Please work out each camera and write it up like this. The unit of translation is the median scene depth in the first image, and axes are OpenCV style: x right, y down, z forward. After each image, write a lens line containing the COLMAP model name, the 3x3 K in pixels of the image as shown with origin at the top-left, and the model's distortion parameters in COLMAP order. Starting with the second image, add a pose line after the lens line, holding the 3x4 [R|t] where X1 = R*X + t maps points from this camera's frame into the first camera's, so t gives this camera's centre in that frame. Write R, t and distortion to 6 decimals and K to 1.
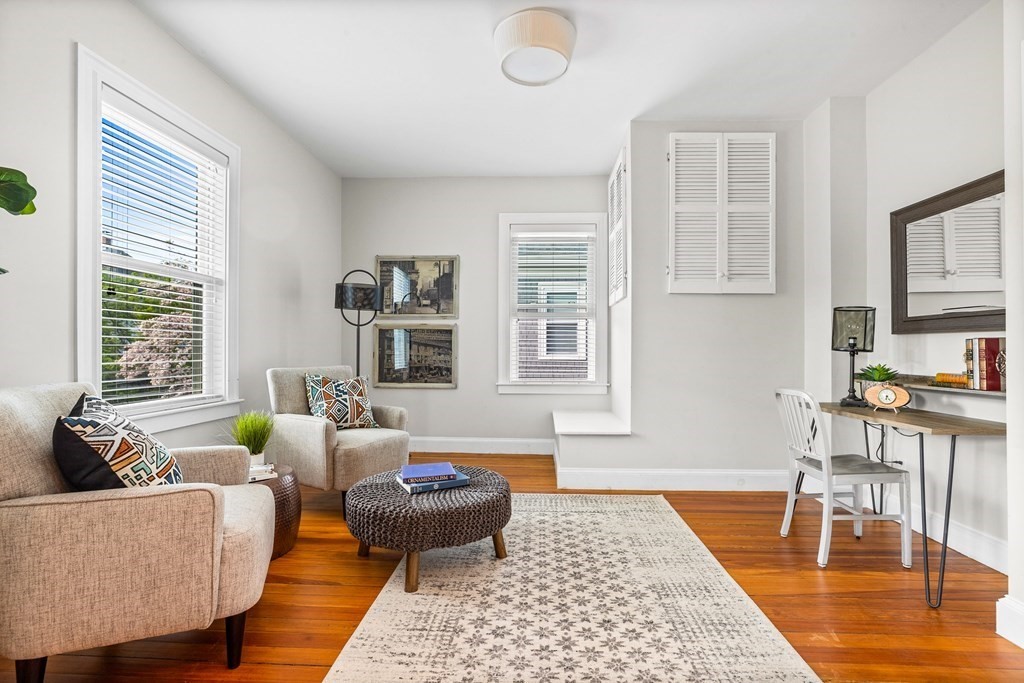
lens RADIAL K [[468.1, 0, 535.6], [0, 468.1, 346.9], [0, 0, 1]] dist [-0.006817, 0.003983]
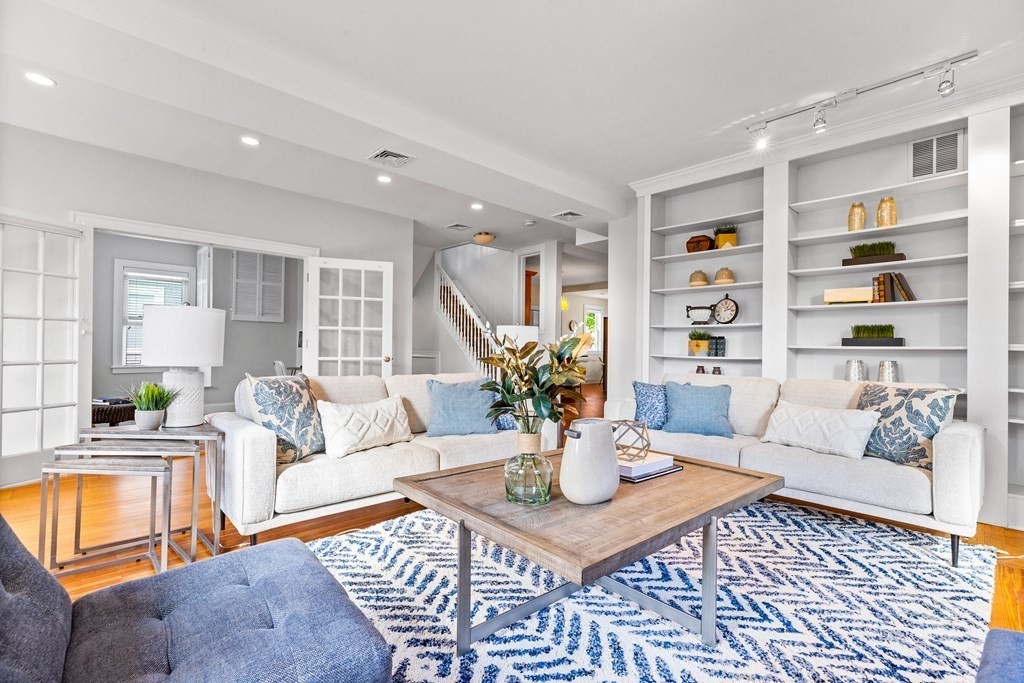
lens RADIAL K [[468.1, 0, 507.0], [0, 468.1, 344.5], [0, 0, 1]] dist [-0.006817, 0.003983]
pose [[0.714836, 0.007431, 0.699253, -0.428896], [-0.009288, 0.999956, -0.001131, -0.015102], [-0.699230, -0.005686, 0.714874, -1.934889]]
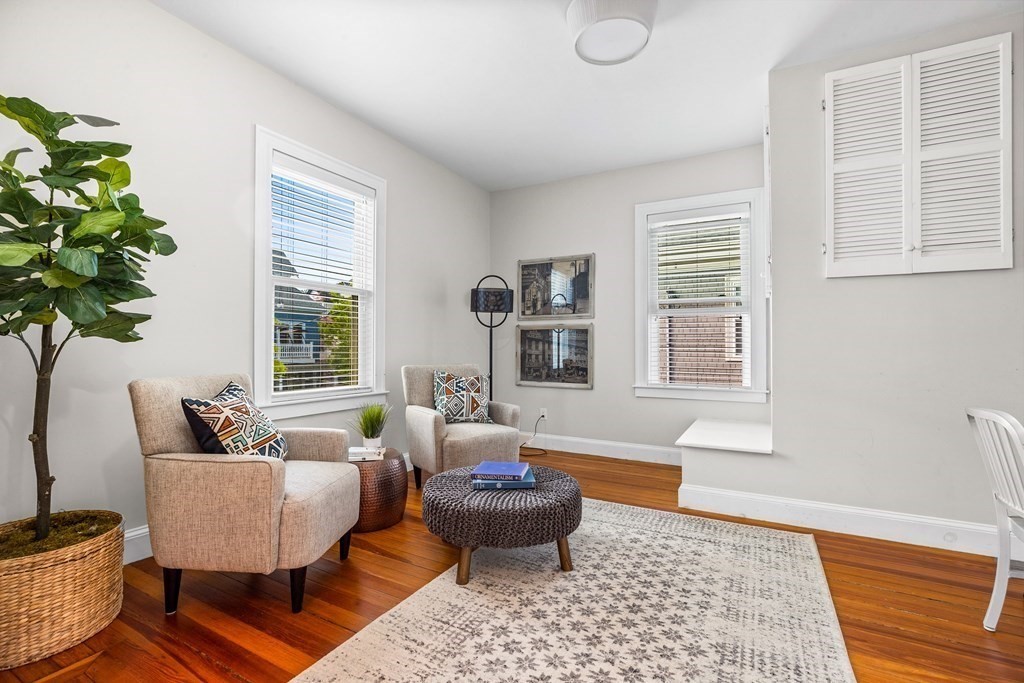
lens RADIAL K [[468.1, 0, 511.0], [0, 468.1, 342.0], [0, 0, 1]] dist [-0.006817, 0.003983]
pose [[0.894122, -0.005472, -0.447789, 0.220734], [0.001040, 0.999948, -0.010143, -0.000519], [0.447821, 0.008604, 0.894082, 0.089895]]
